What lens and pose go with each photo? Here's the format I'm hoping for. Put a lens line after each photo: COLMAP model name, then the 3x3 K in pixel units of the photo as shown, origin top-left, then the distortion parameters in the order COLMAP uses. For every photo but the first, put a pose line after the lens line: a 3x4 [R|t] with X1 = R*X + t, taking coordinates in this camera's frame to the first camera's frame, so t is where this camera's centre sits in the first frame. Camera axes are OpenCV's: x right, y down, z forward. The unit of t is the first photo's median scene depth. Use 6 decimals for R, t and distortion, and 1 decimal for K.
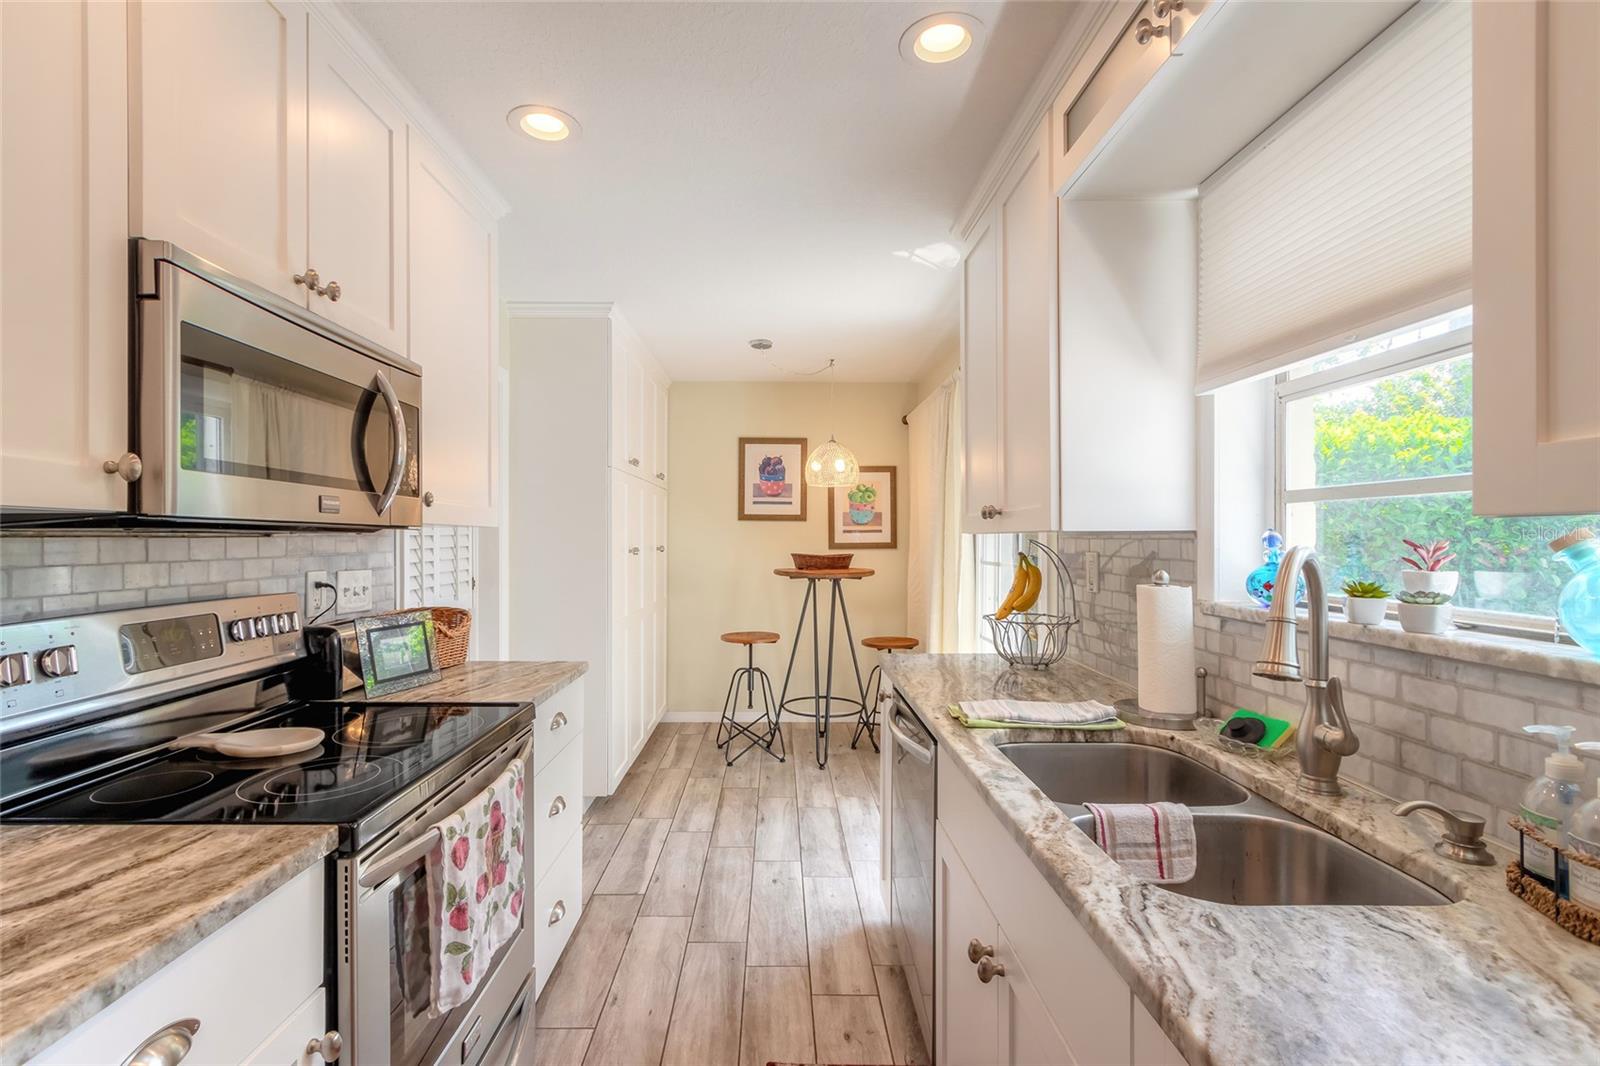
lens RADIAL K [[734.8, 0, 798.5], [0, 734.8, 536.5], [0, 0, 1]] dist [0.010369, -0.002042]
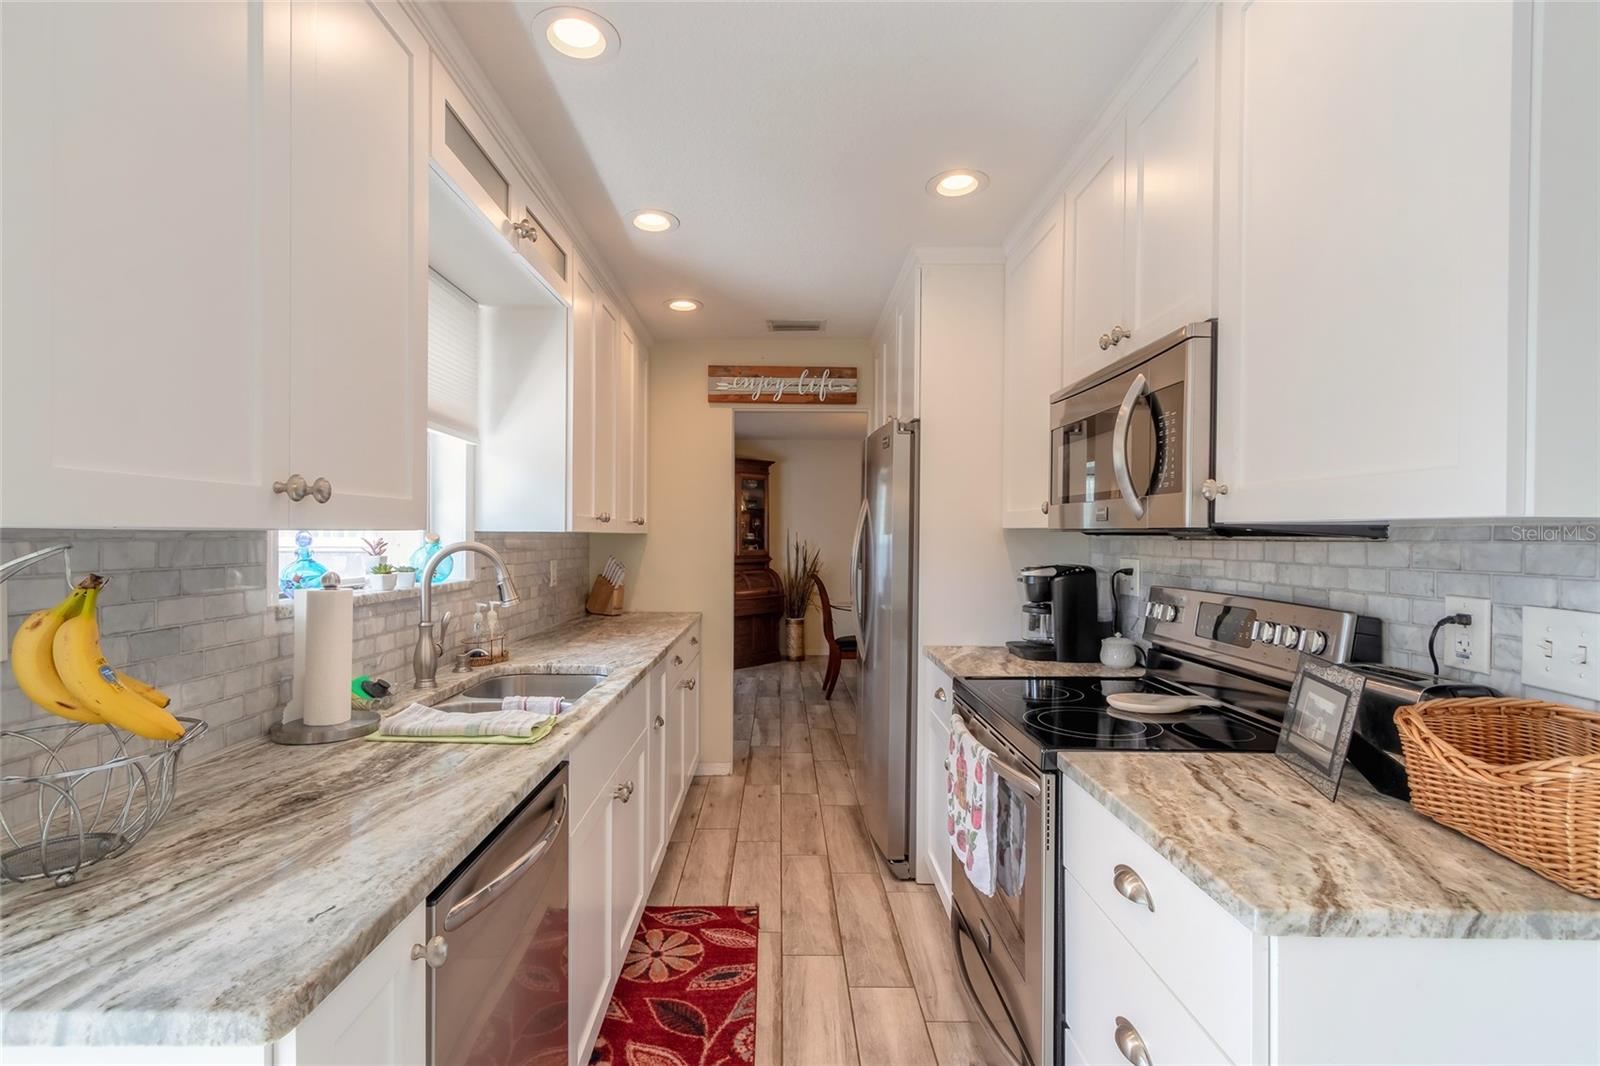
lens RADIAL K [[734.8, 0, 799.0], [0, 734.8, 536.6], [0, 0, 1]] dist [0.010369, -0.002042]
pose [[-0.999970, -0.004862, 0.005973, -0.118349], [-0.004865, 0.999988, -0.000399, -0.001434], [-0.005971, -0.000428, -0.999982, 2.040182]]
